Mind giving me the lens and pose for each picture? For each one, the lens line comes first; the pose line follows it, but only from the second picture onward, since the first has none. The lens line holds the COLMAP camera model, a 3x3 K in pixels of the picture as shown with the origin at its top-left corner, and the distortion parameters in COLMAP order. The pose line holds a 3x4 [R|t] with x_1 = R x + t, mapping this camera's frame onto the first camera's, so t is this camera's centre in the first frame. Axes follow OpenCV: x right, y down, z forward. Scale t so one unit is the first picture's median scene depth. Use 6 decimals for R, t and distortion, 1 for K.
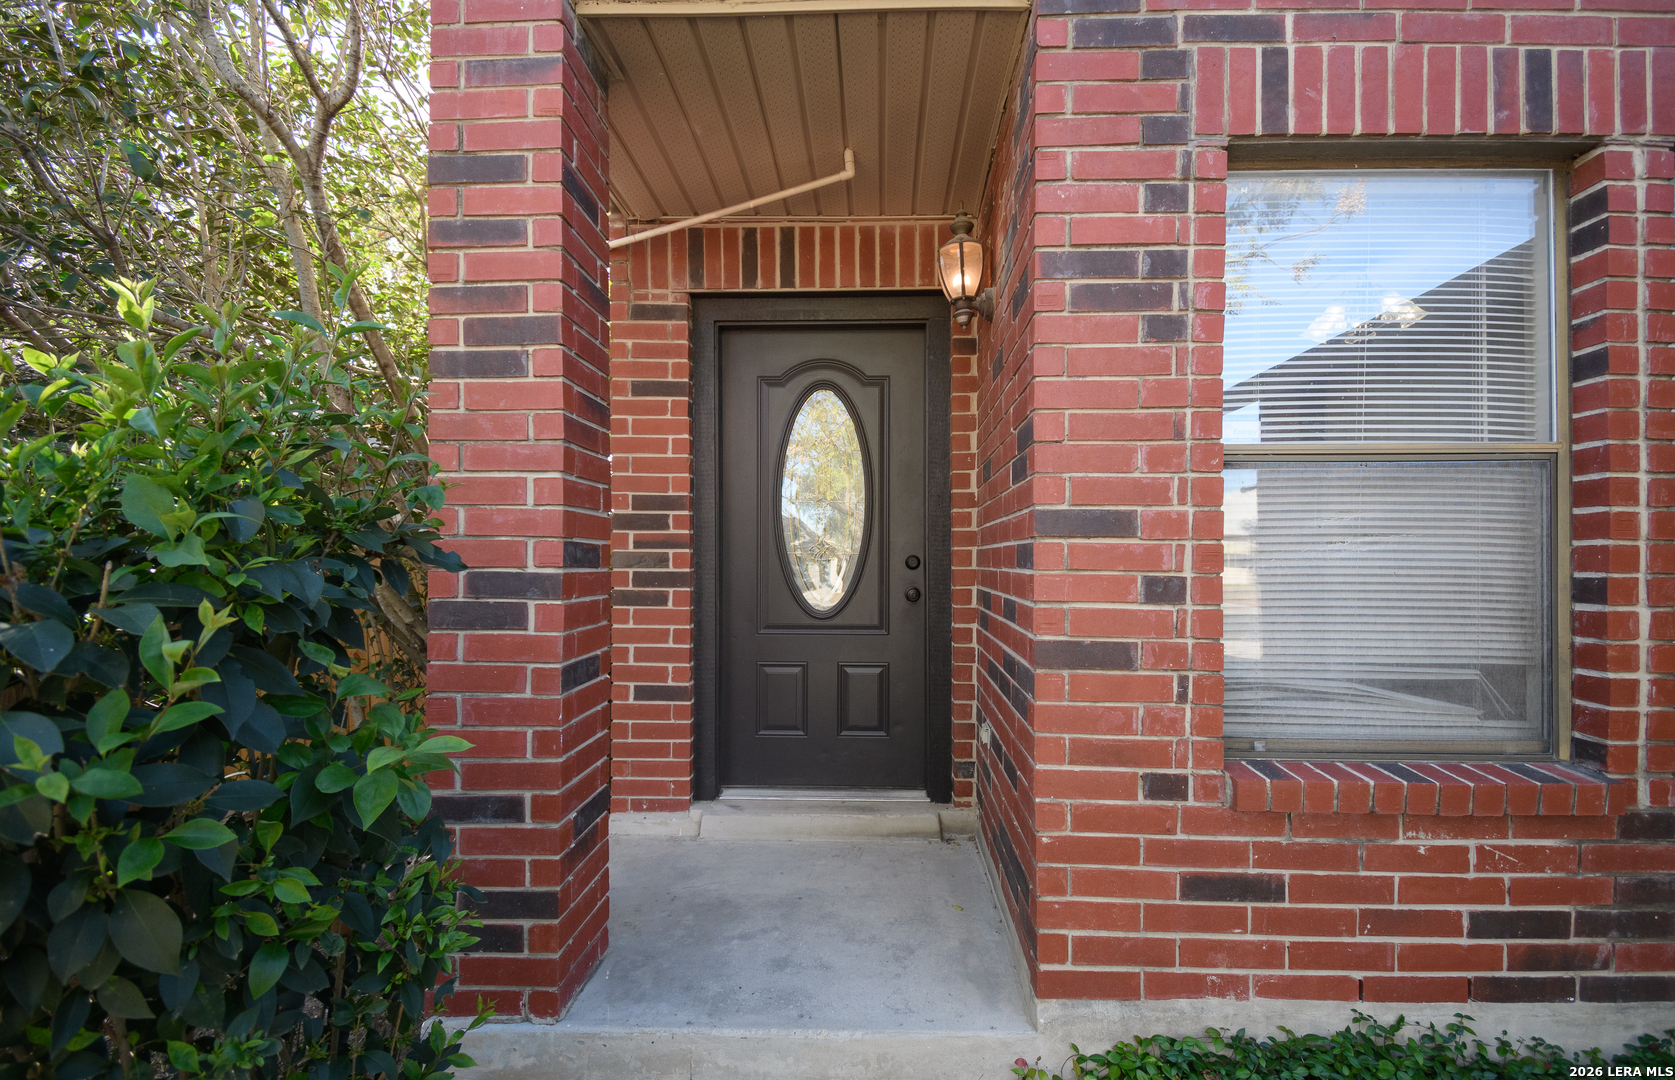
lens RADIAL K [[731.3, 0, 862.3], [0, 731.3, 557.2], [0, 0, 1]] dist [0.001463, -0.000206]
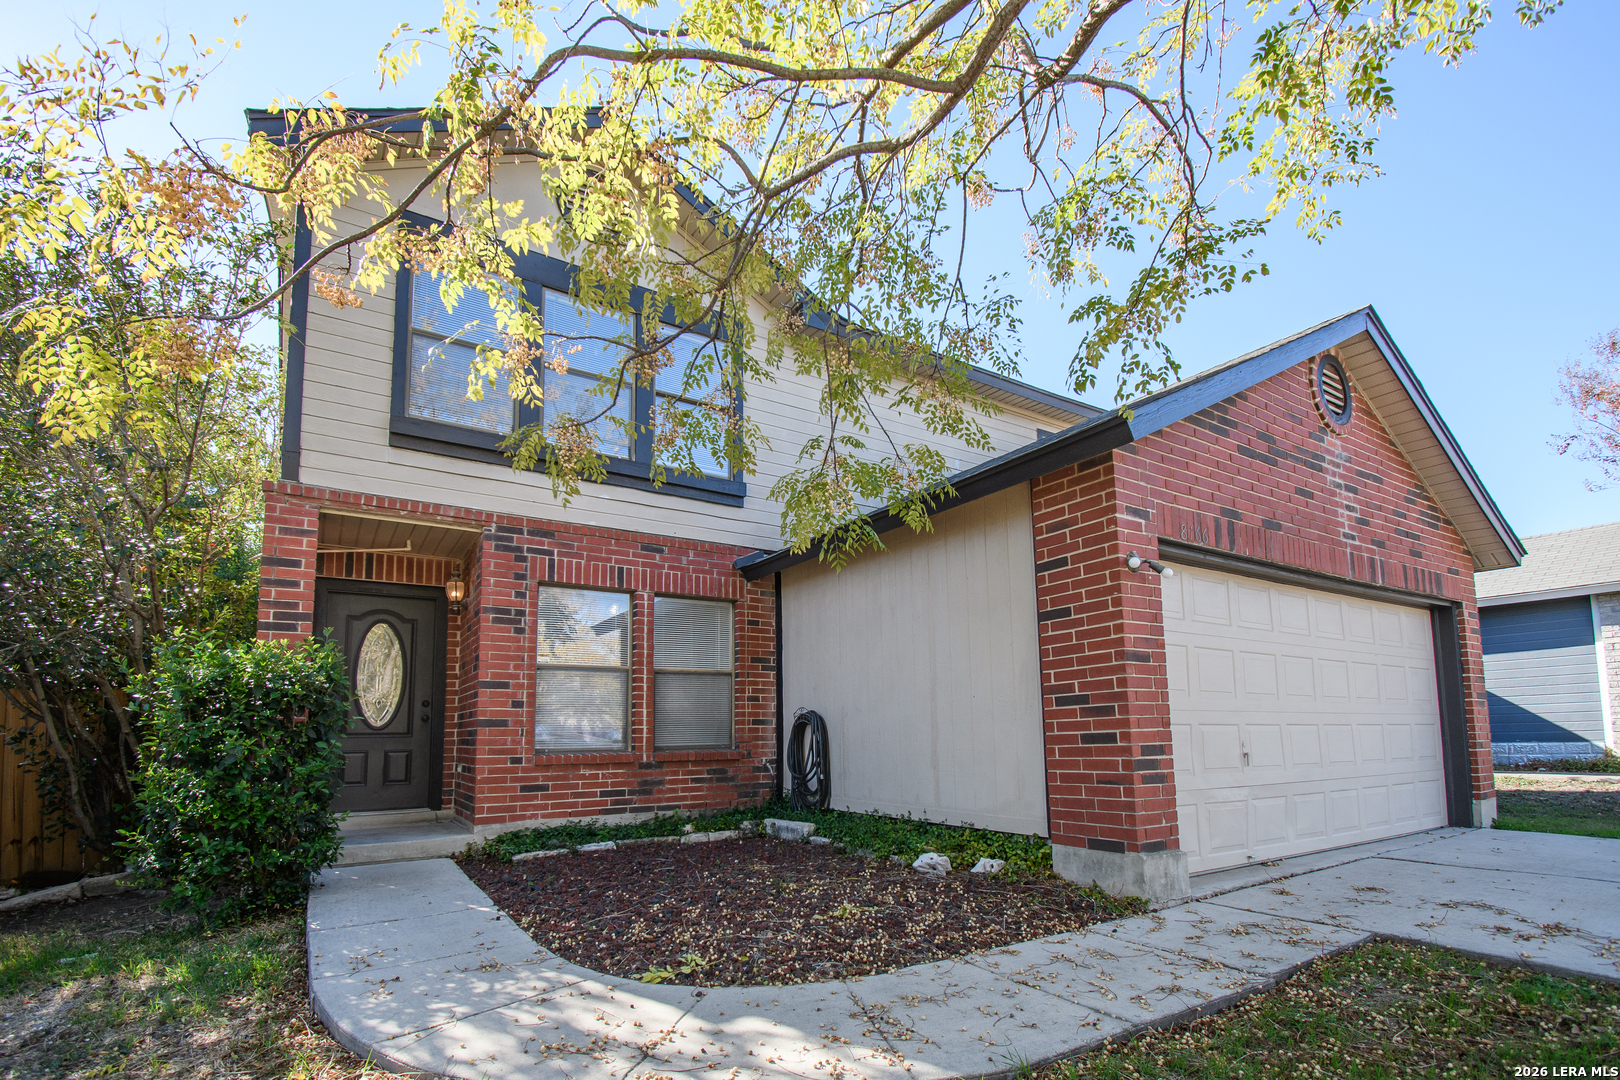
lens RADIAL K [[736.8, 0, 802.1], [0, 736.8, 653.0], [0, 0, 1]] dist [0.010927, -0.000120]
pose [[0.825460, 0.047895, 0.562424, -0.452538], [0.014823, 0.994211, -0.106420, 0.192981], [-0.564265, 0.096183, 0.819972, -2.637409]]
